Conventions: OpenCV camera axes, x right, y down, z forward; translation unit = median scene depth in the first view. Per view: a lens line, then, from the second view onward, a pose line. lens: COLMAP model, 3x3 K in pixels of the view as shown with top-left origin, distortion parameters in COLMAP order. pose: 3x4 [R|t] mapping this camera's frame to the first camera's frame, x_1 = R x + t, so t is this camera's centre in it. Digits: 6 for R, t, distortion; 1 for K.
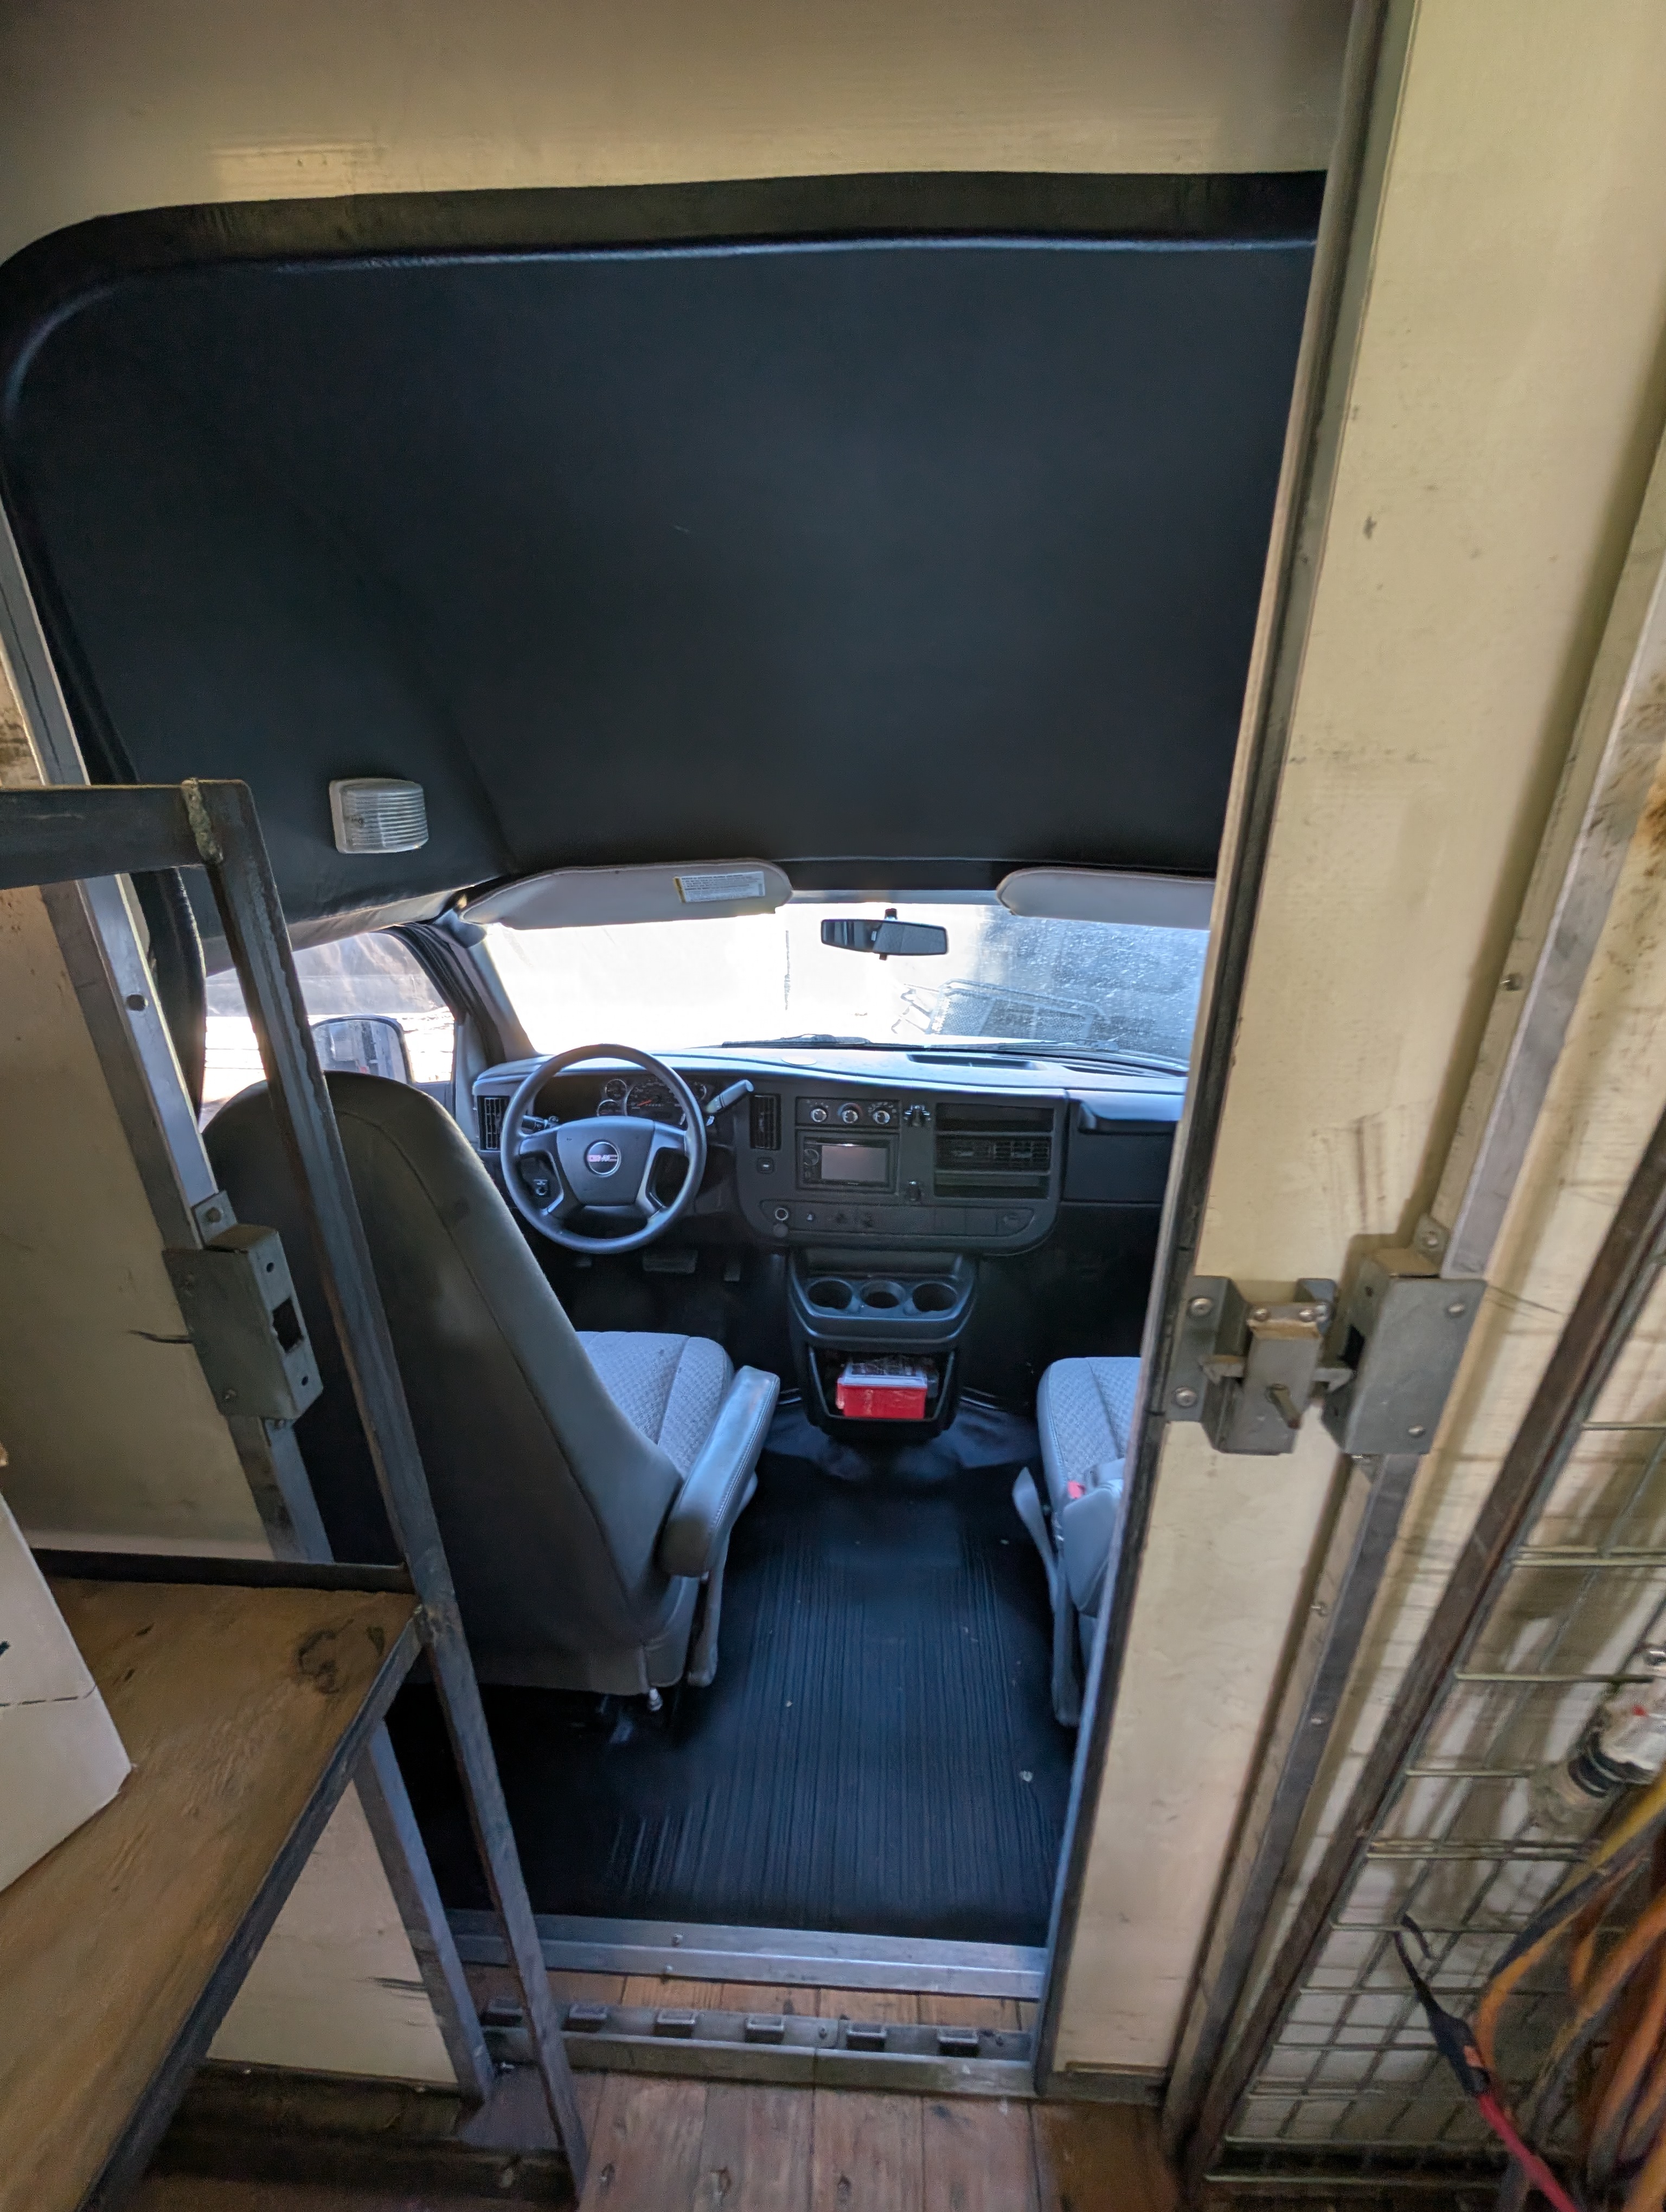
lens RADIAL K [[828.3, 0, 827.9], [0, 828.3, 1118.6], [0, 0, 1]] dist [0.015546, 0.000063]
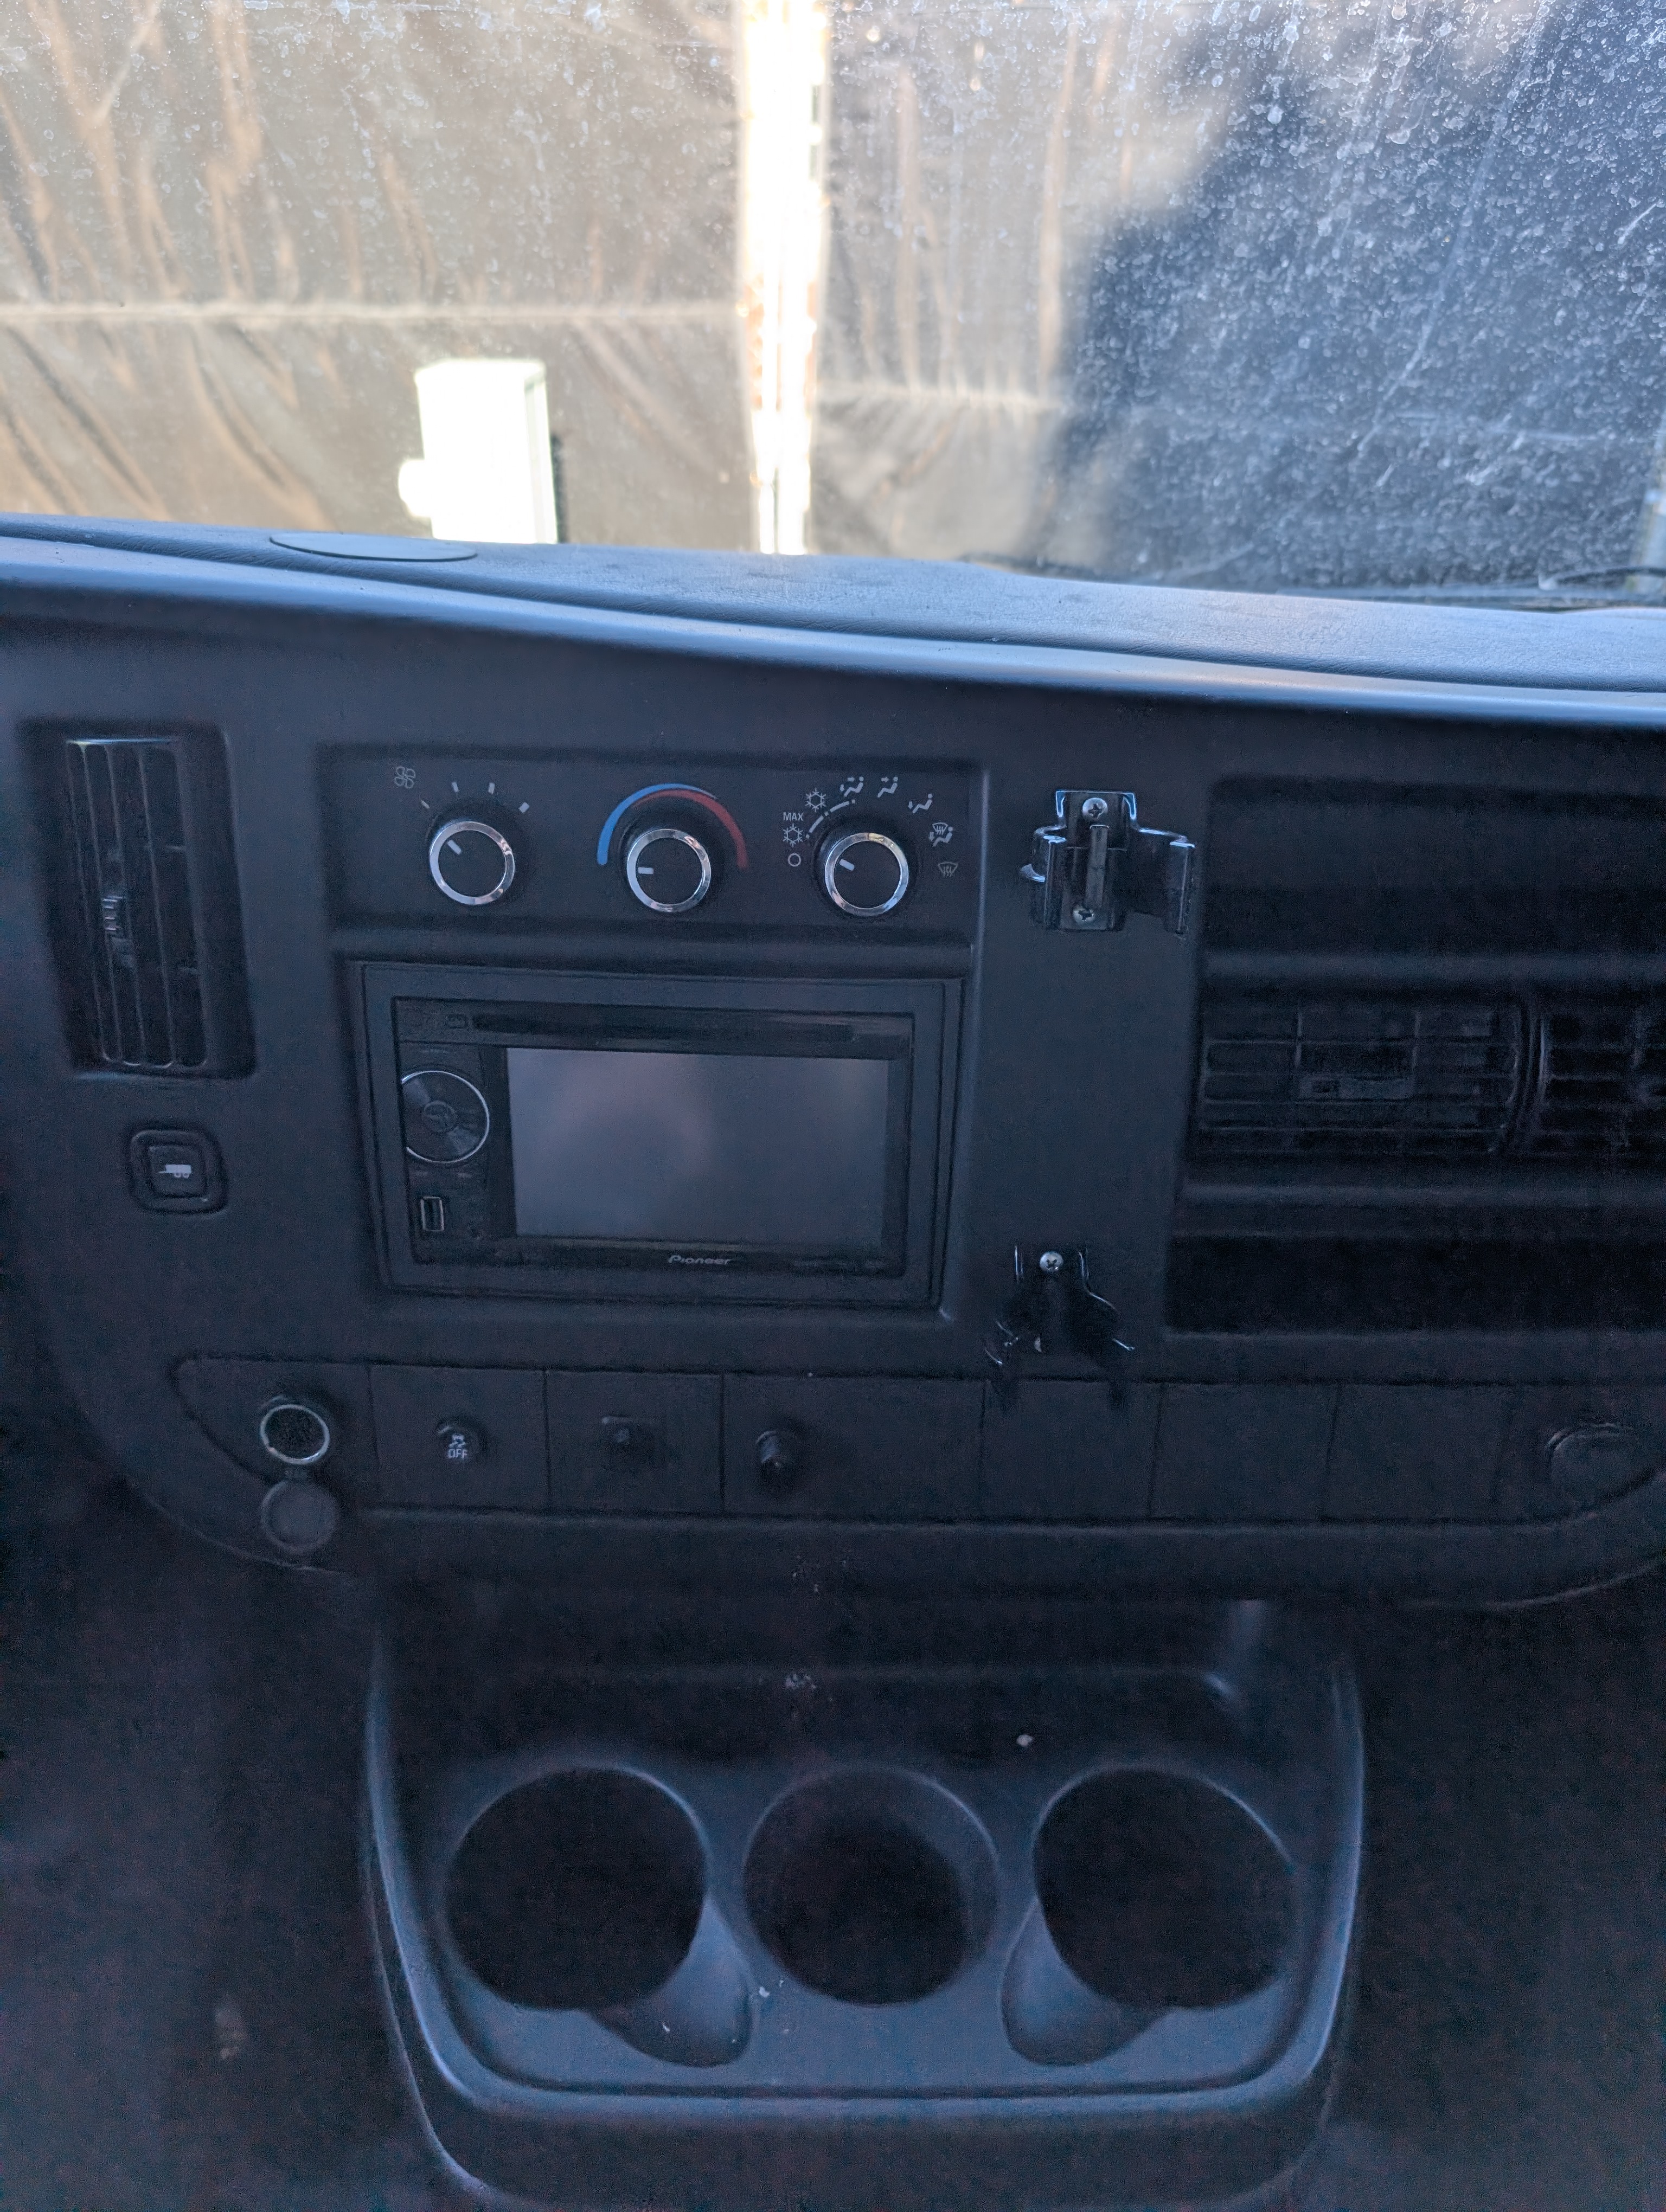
lens RADIAL K [[1596.9, 0, 833.0], [0, 1596.9, 1106.0], [0, 0, 1]] dist [-0.000940, -0.005250]
pose [[0.995942, -0.017035, 0.088365, 0.031172], [0.006712, 0.993246, 0.115835, 0.007956], [-0.089742, -0.114772, 0.989330, 0.708352]]
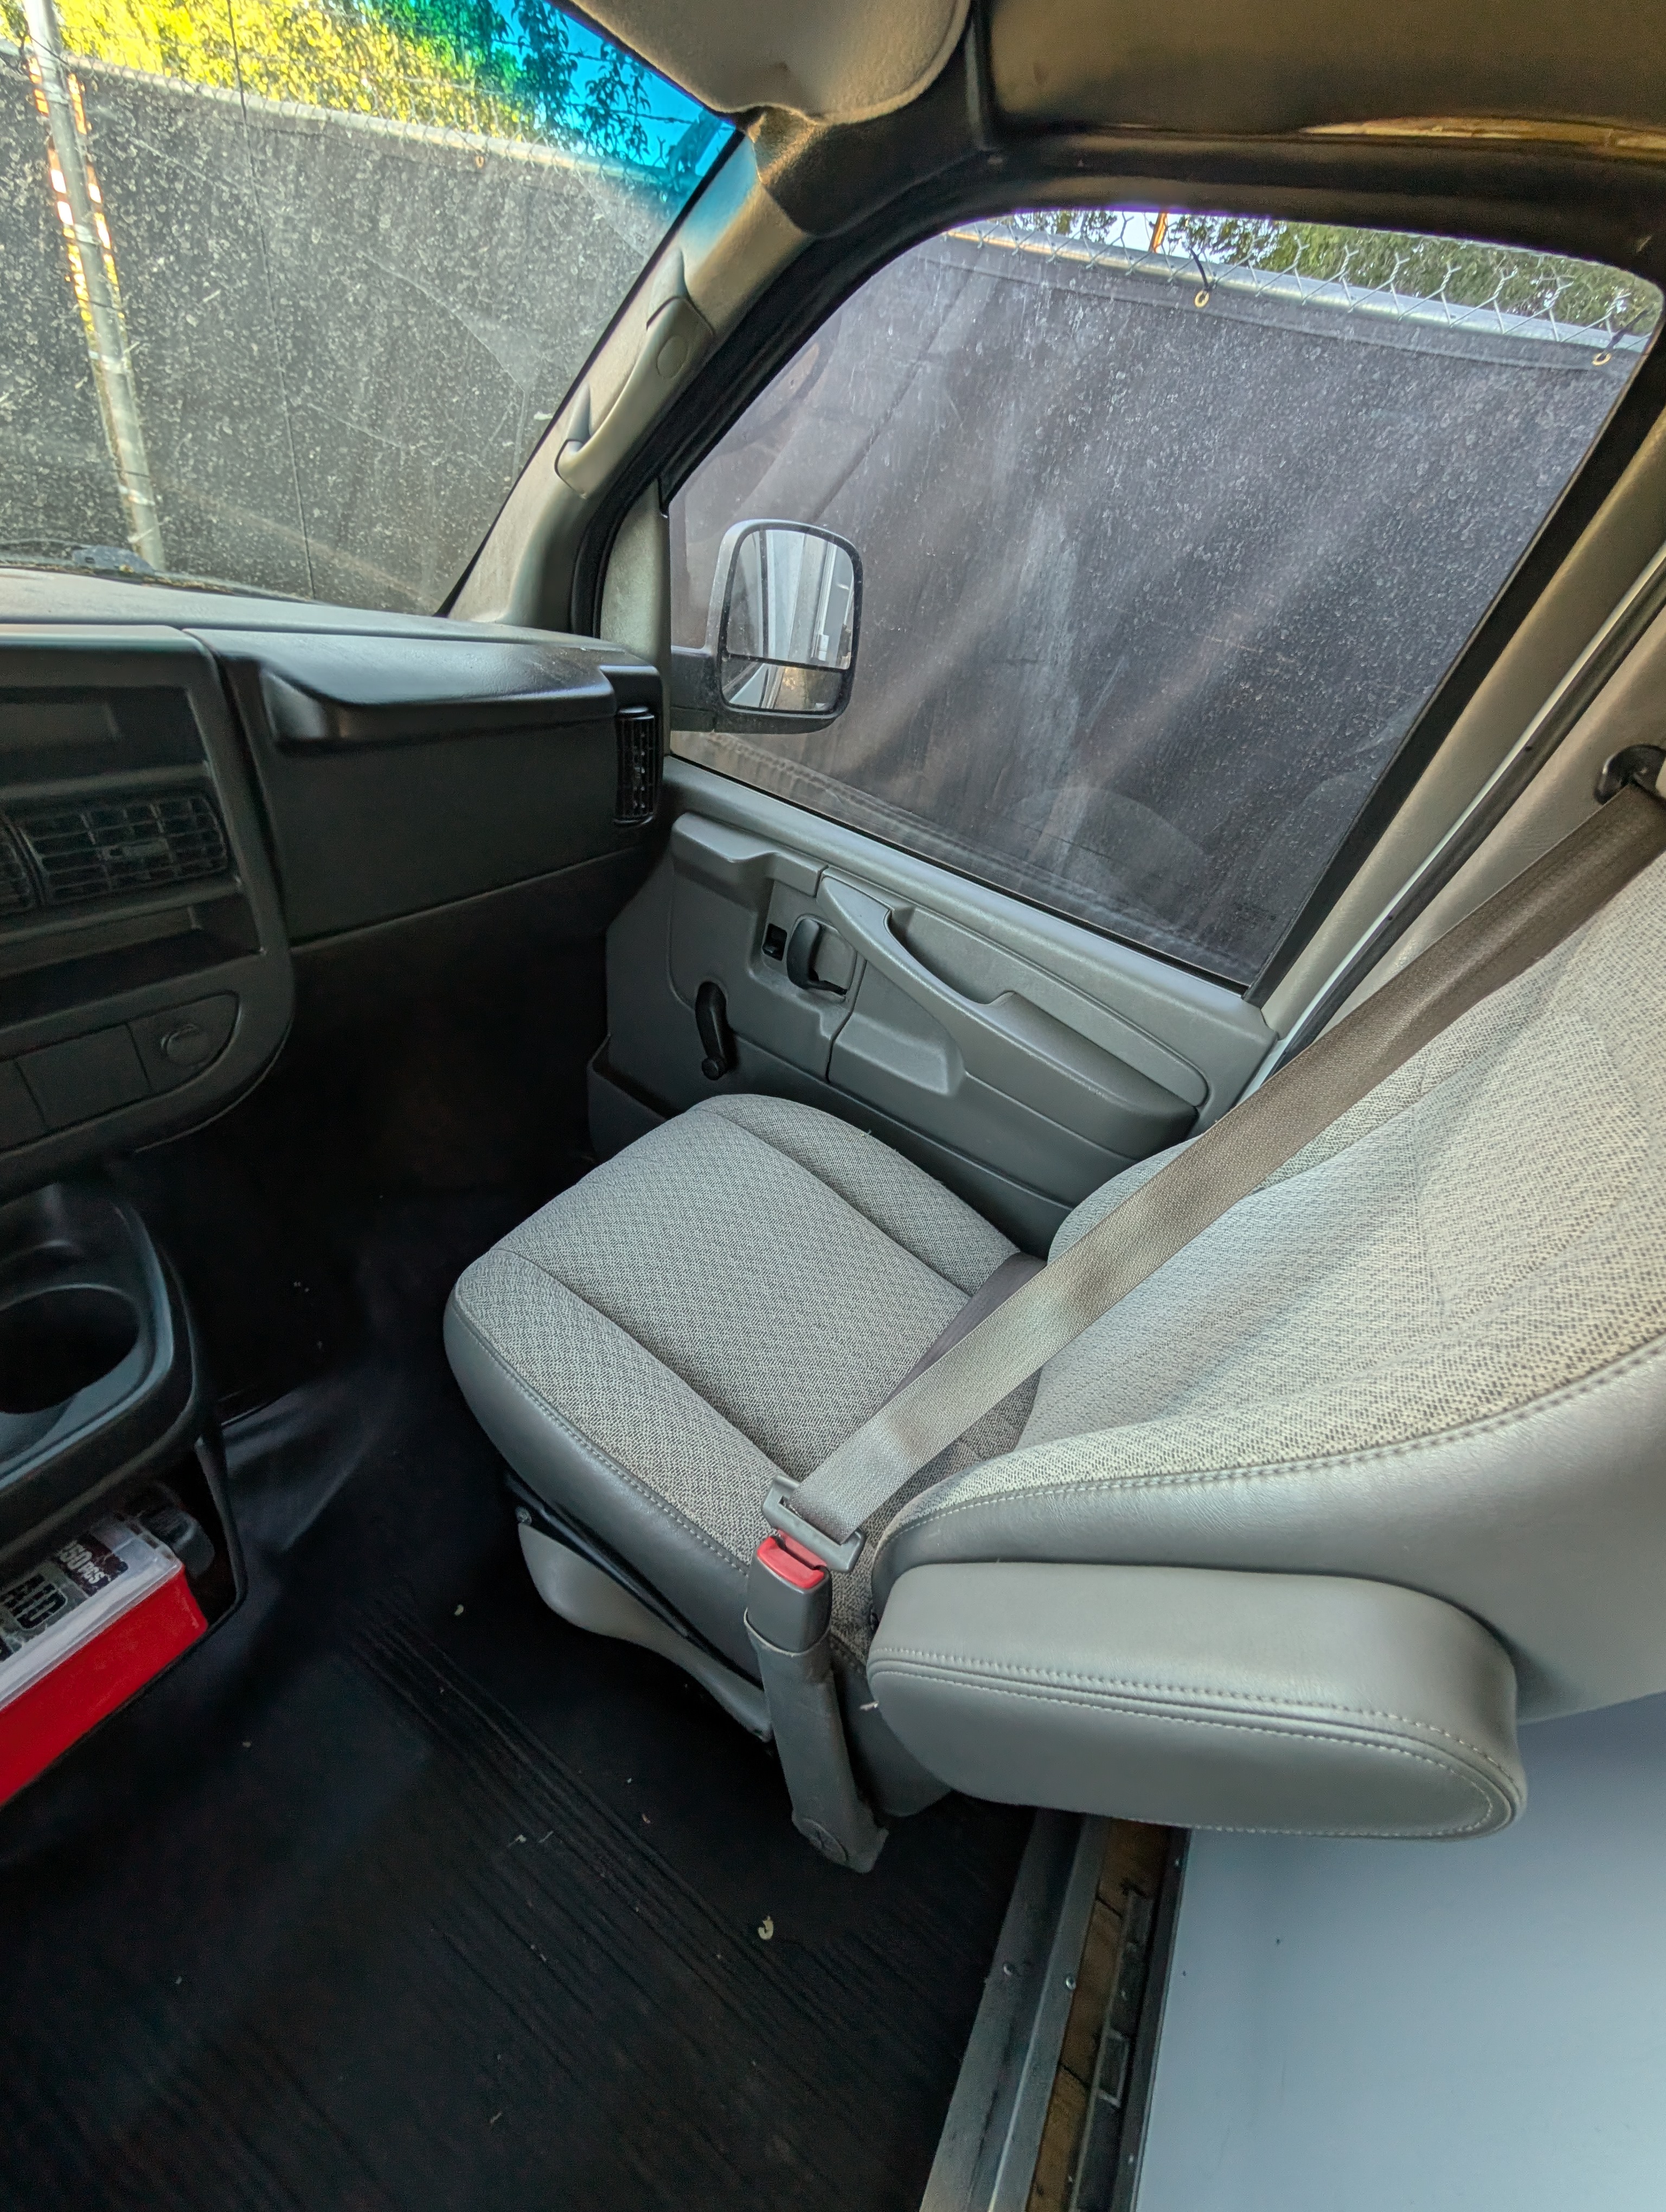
lens RADIAL K [[832.1, 0, 833.0], [0, 832.1, 1106.0], [0, 0, 1]] dist [0.001279, 0.000046]
pose [[0.438122, -0.447948, 0.779353, 0.050371], [0.120920, 0.888481, 0.442695, 0.021366], [-0.890745, -0.099715, 0.443429, 0.603388]]
